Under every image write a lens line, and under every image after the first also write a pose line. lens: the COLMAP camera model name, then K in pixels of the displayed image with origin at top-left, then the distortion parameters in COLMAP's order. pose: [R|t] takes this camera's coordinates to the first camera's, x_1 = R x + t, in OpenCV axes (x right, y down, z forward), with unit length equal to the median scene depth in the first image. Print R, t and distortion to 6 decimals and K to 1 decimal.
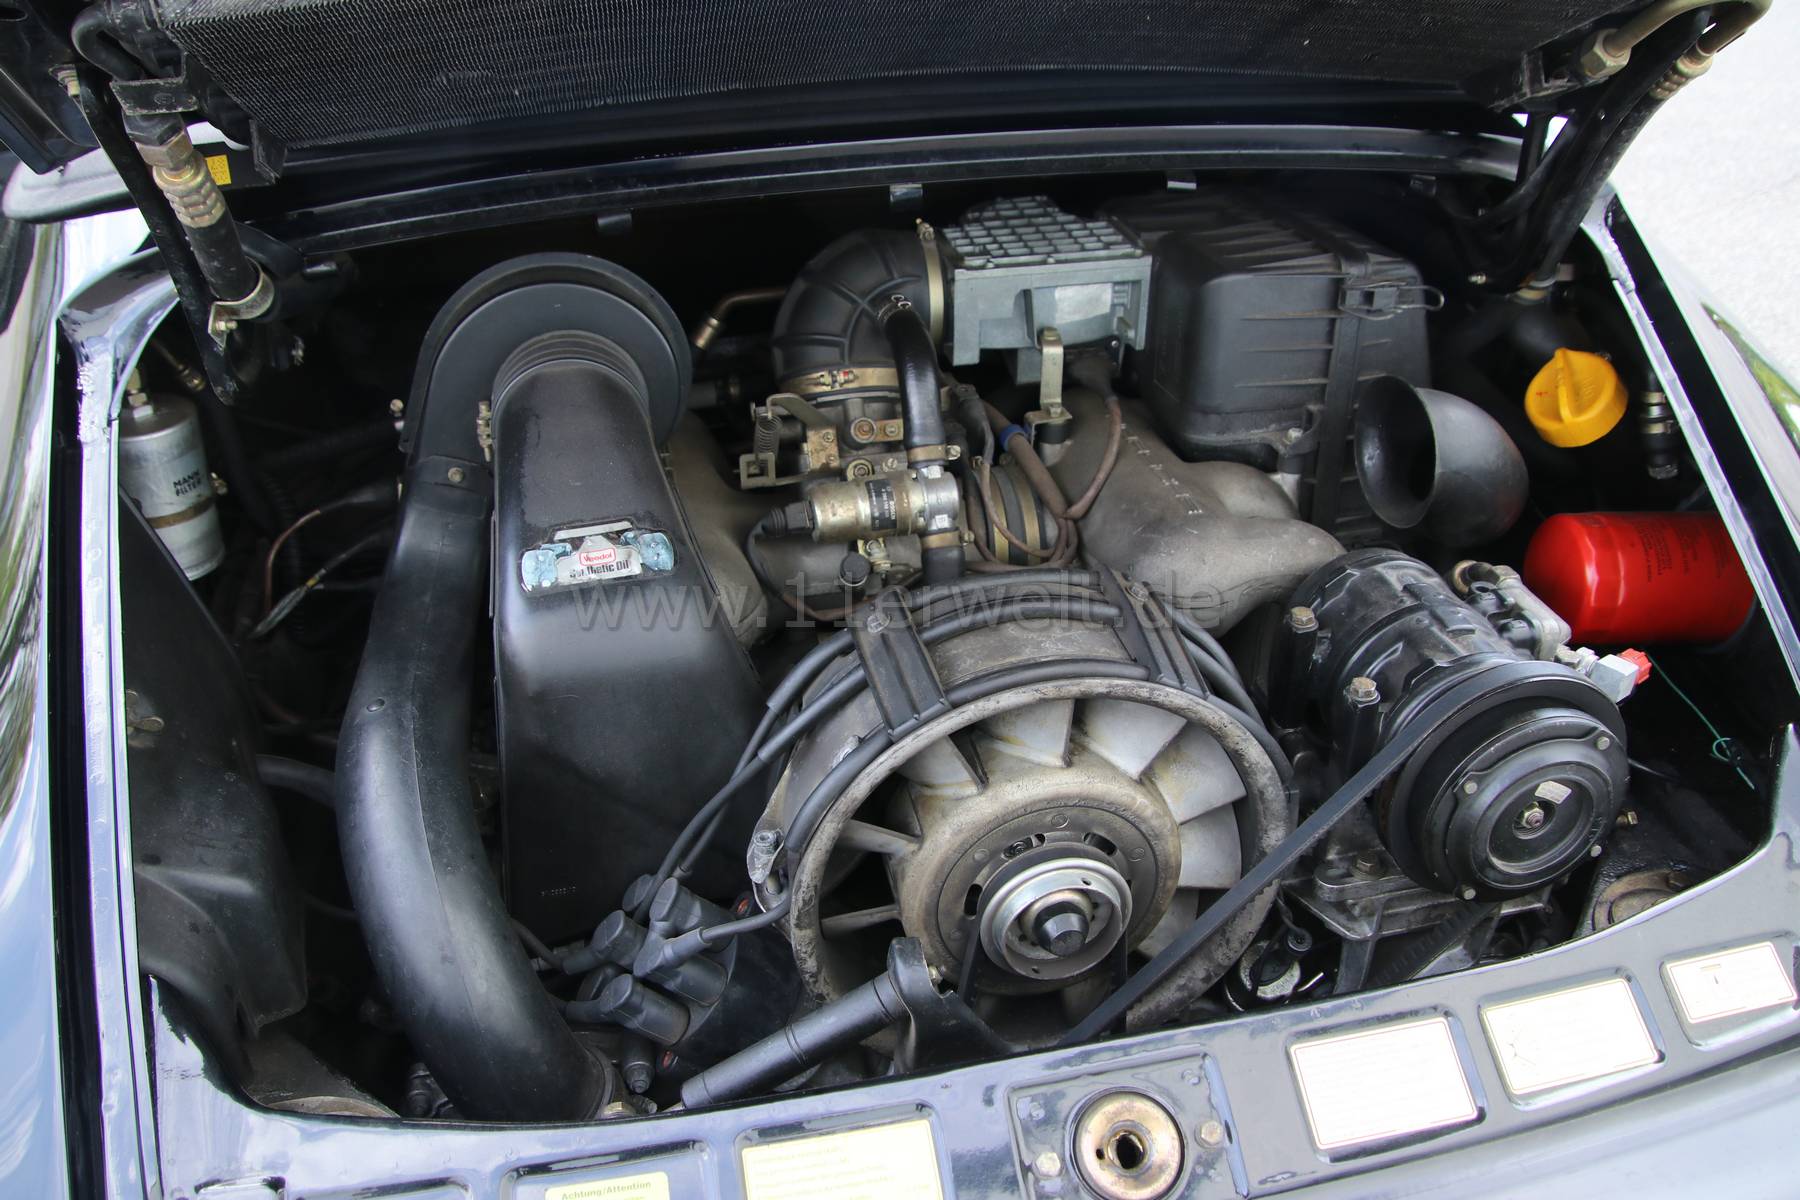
lens RADIAL K [[1446.9, 0, 897.9], [0, 1446.9, 609.3], [0, 0, 1]] dist [-0.096422, 0.014916]
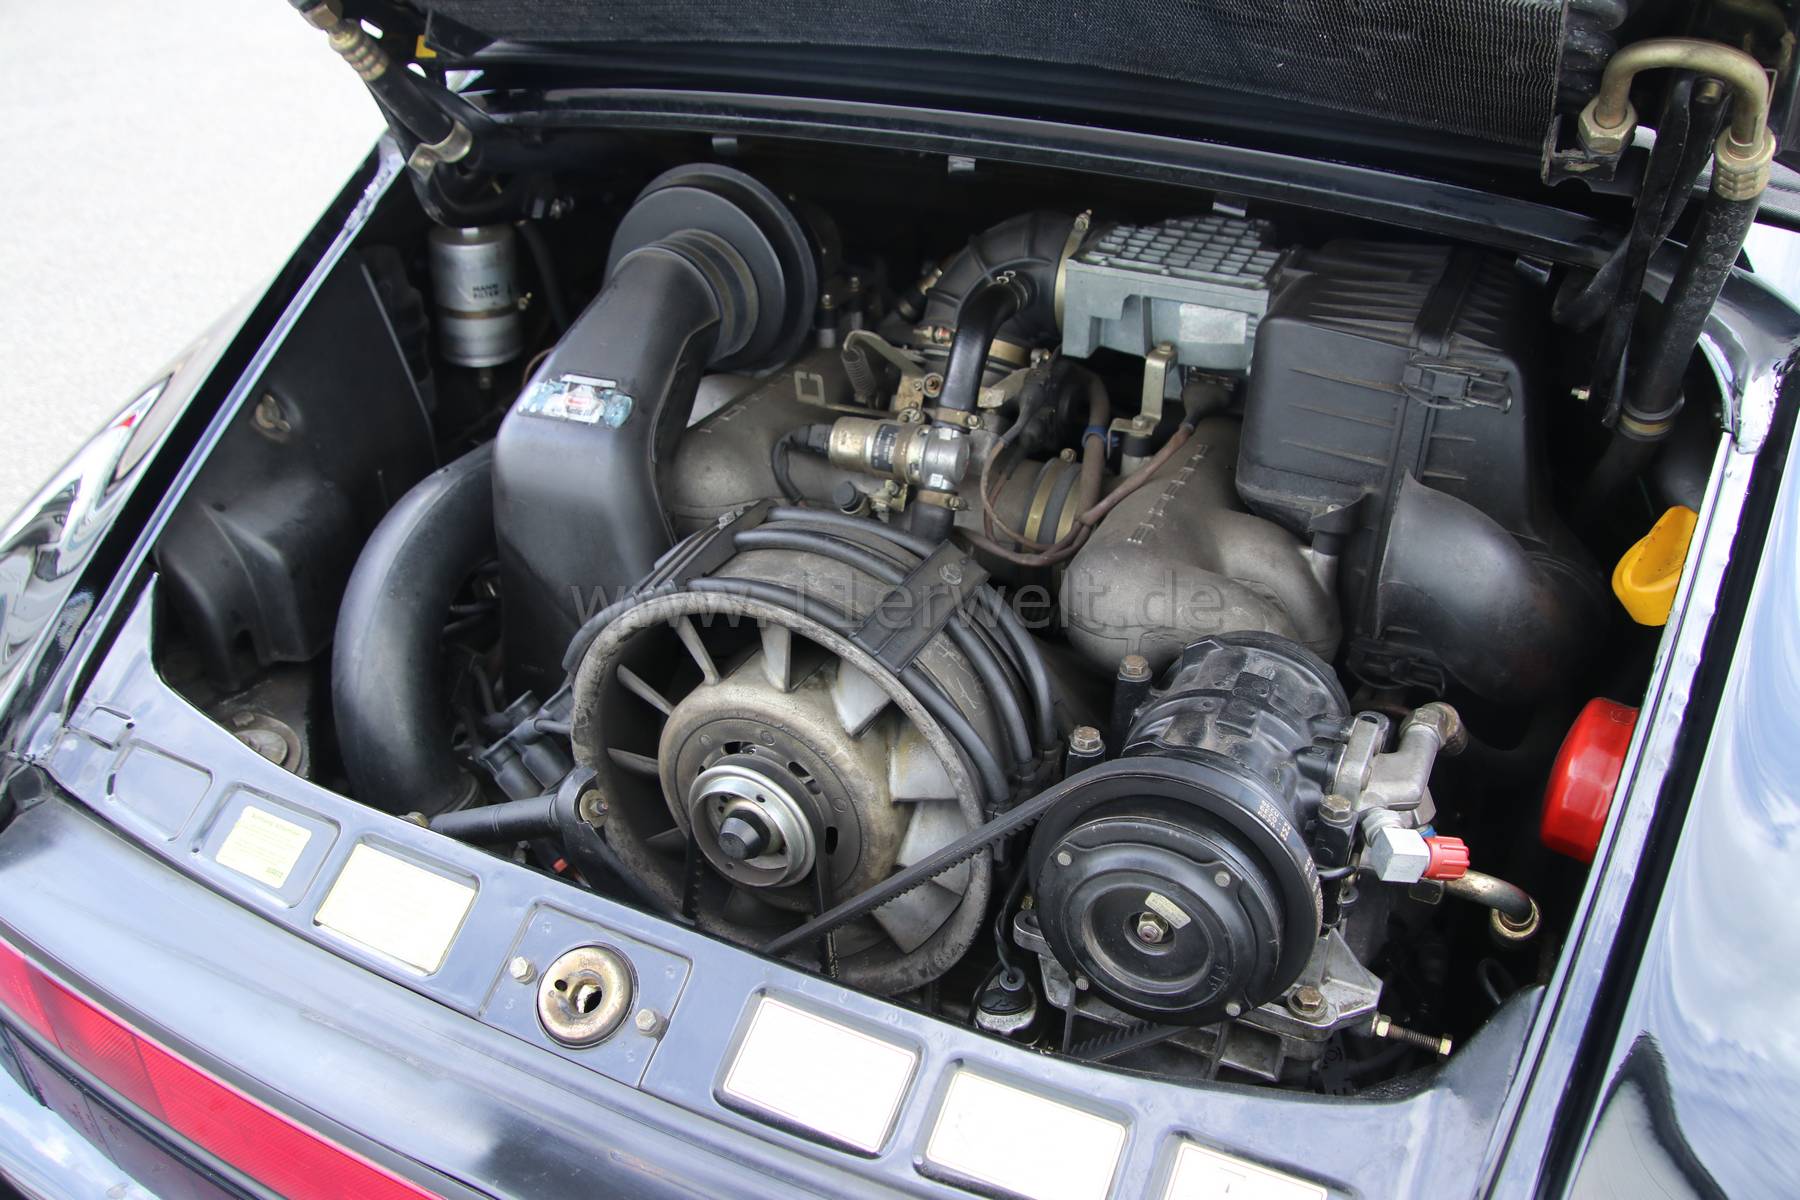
lens RADIAL K [[1446.9, 0, 892.1], [0, 1446.9, 604.1], [0, 0, 1]] dist [-0.096422, 0.014916]
pose [[0.796941, 0.325688, -0.508736, 0.588893], [-0.328540, 0.940438, 0.087397, -0.059823], [0.506899, 0.097490, 0.856475, 0.099464]]
